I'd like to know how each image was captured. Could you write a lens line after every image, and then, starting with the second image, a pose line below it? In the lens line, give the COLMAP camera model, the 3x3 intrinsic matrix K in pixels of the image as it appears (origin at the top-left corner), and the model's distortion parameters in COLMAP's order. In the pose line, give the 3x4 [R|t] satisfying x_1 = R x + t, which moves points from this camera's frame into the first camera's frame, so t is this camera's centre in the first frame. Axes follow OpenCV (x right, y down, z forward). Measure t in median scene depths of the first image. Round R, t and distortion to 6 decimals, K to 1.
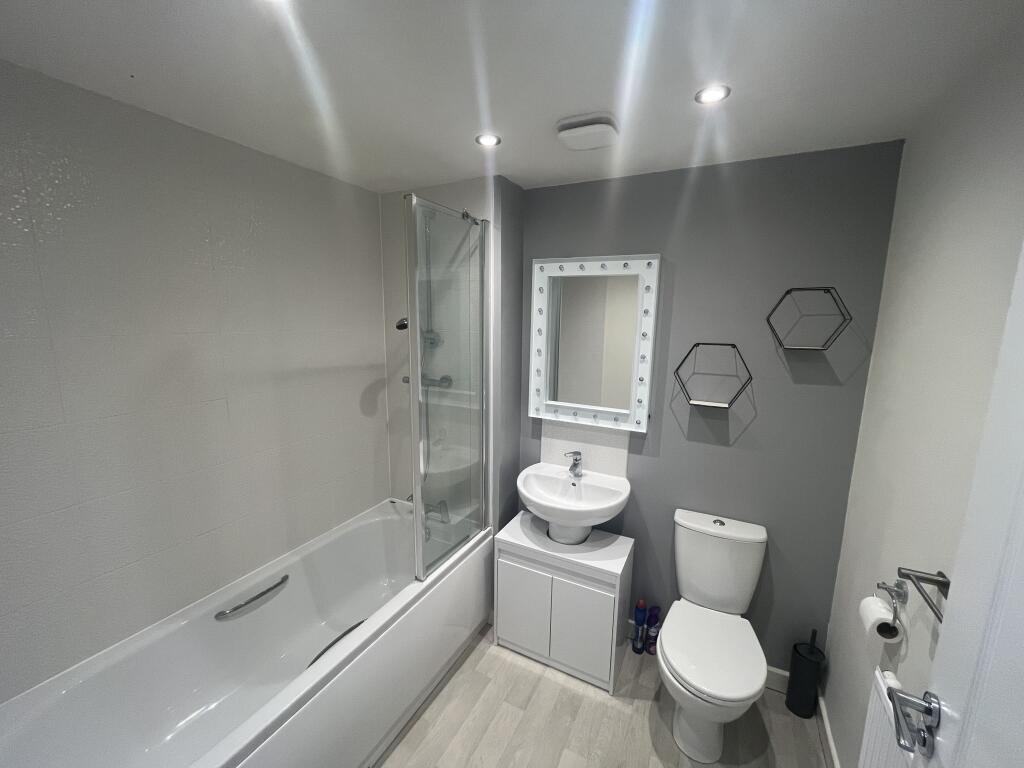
lens RADIAL K [[413.4, 0, 509.0], [0, 413.4, 392.4], [0, 0, 1]] dist [-0.001094, 0.000937]
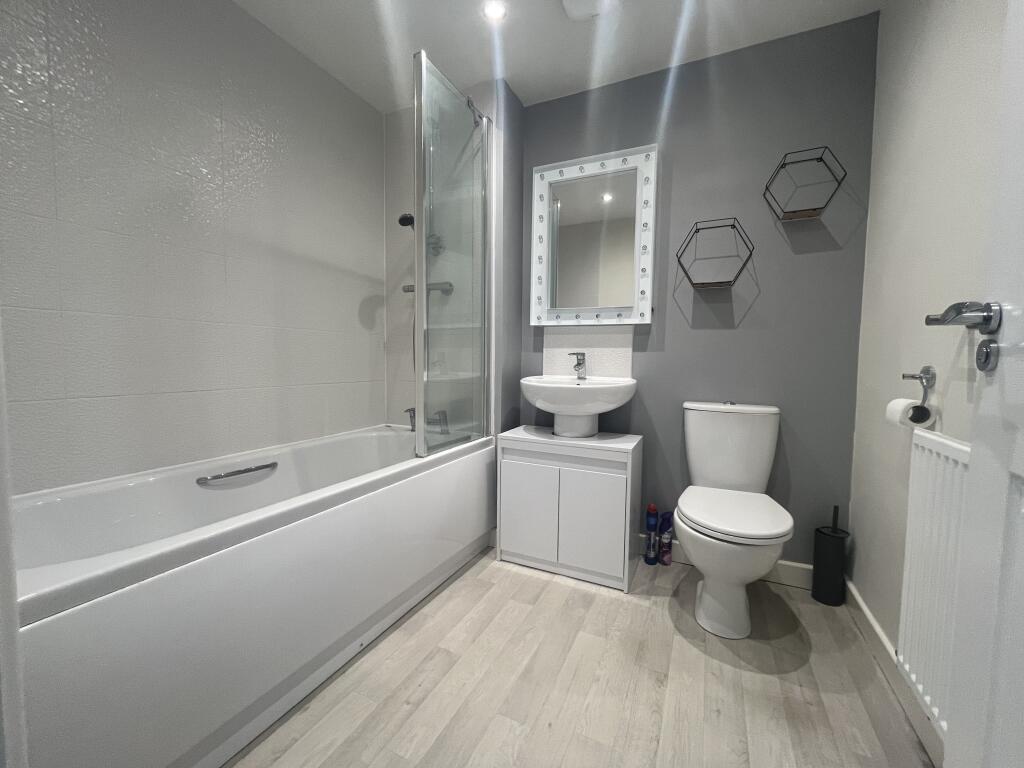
lens RADIAL K [[413.4, 0, 510.1], [0, 413.4, 385.3], [0, 0, 1]] dist [-0.001094, 0.000937]
pose [[0.999563, -0.003541, 0.029333, -0.036048], [0.006656, 0.994260, -0.106785, 0.360517], [-0.028787, 0.106933, 0.993849, 0.040494]]
